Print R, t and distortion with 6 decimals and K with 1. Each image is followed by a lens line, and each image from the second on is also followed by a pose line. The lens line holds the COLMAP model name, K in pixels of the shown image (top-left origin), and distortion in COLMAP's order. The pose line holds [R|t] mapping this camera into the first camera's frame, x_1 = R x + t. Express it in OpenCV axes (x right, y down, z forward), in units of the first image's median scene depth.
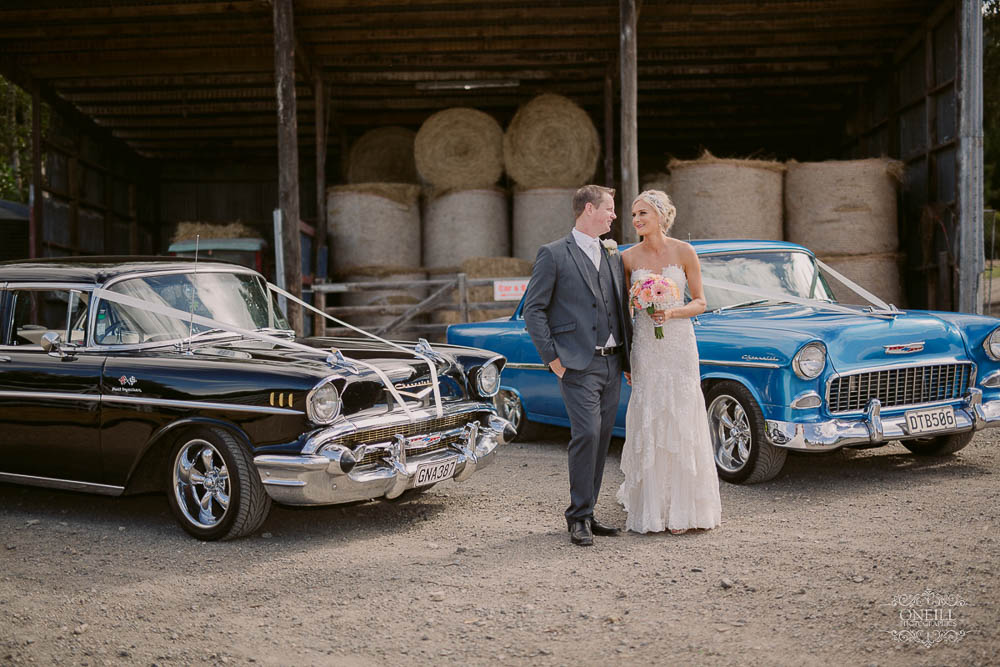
lens RADIAL K [[1381.9, 0, 500.0], [0, 1381.9, 333.5], [0, 0, 1]] dist [-0.007777, 0.017841]
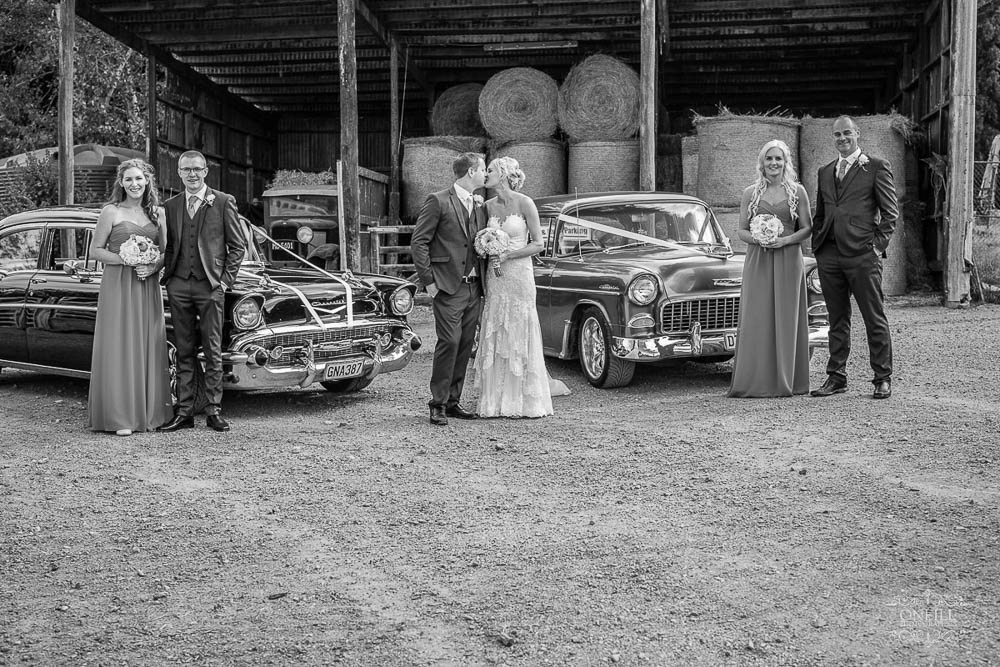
lens RADIAL K [[1381.9, 0, 500.0], [0, 1381.9, 333.5], [0, 0, 1]] dist [-0.007777, 0.017841]
pose [[0.991263, 0.018956, -0.130528, 0.106018], [-0.013599, 0.999033, 0.041809, 0.003446], [0.131195, -0.039668, 0.990563, -0.109767]]
